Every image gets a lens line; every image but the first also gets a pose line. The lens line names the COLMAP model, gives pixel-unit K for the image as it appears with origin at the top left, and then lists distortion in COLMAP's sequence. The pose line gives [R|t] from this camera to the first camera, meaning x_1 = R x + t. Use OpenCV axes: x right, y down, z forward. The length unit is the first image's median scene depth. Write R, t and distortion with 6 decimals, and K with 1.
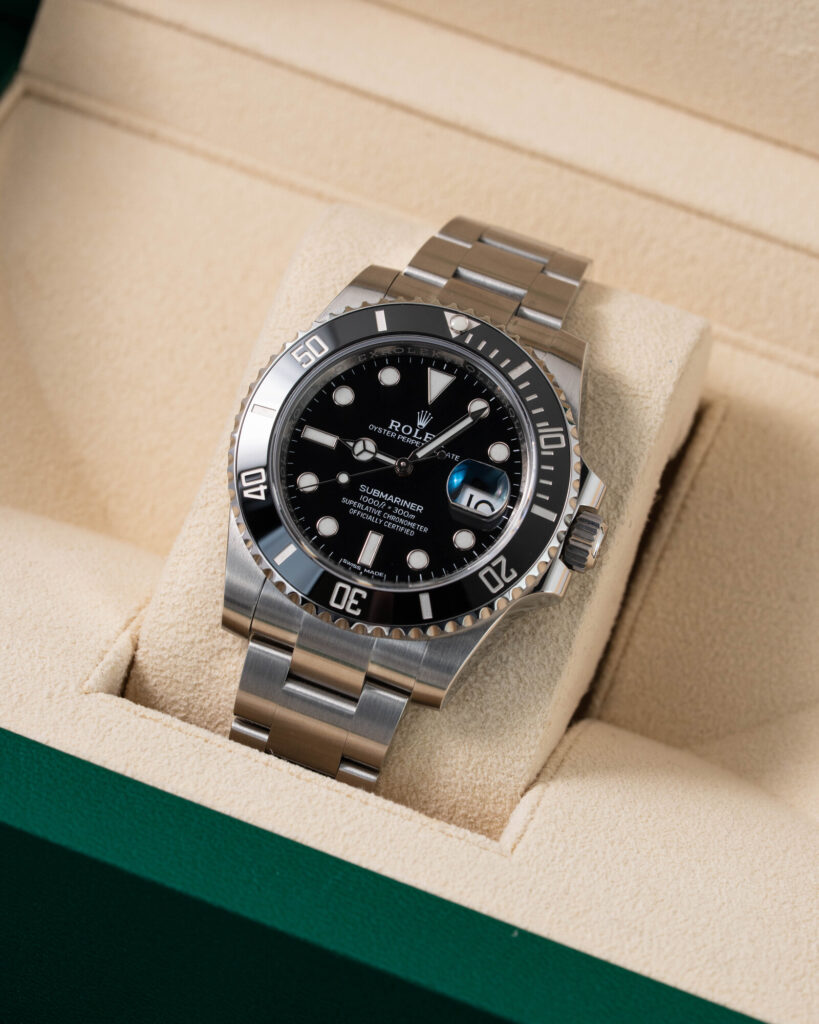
lens RADIAL K [[4578.9, 0, 409.5], [0, 4578.9, 512.0], [0, 0, 1]] dist [-0.133986, 1.819457]
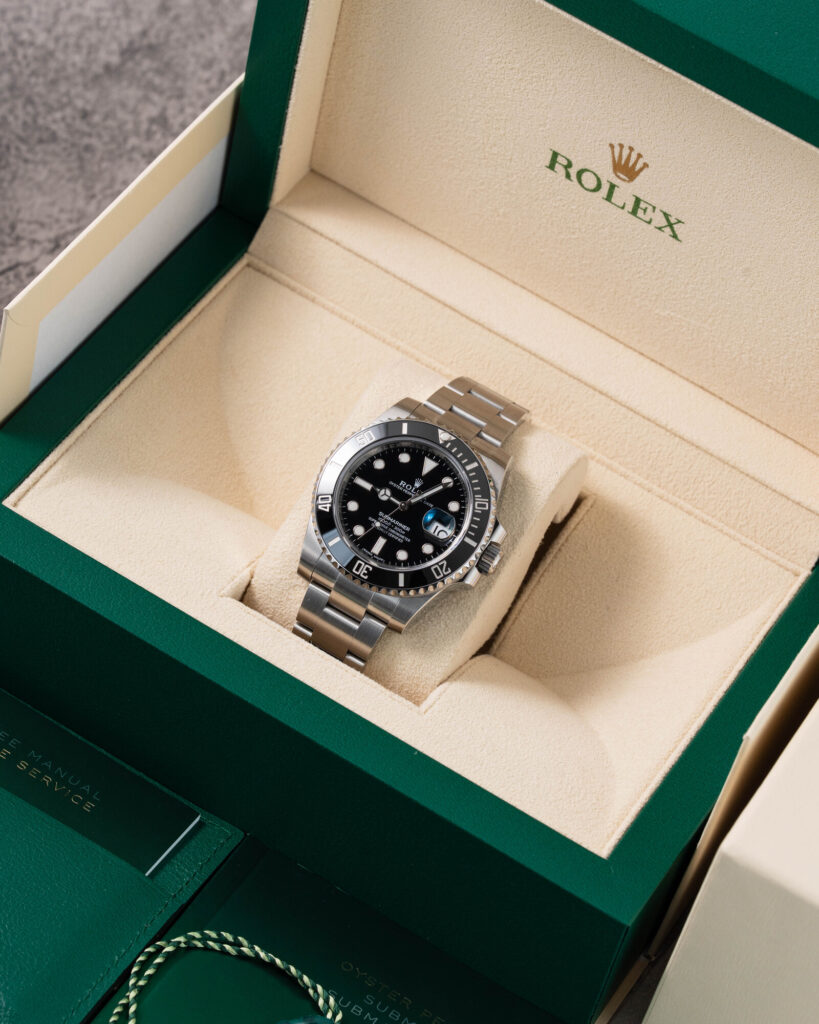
lens RADIAL K [[4578.9, 0, 409.5], [0, 4578.9, 512.0], [0, 0, 1]] dist [-0.133986, 1.819457]
pose [[0.985414, 0.160561, -0.056391, 0.108744], [-0.160221, 0.987025, 0.010540, -0.027828], [0.057351, -0.001351, 0.998353, -0.902870]]
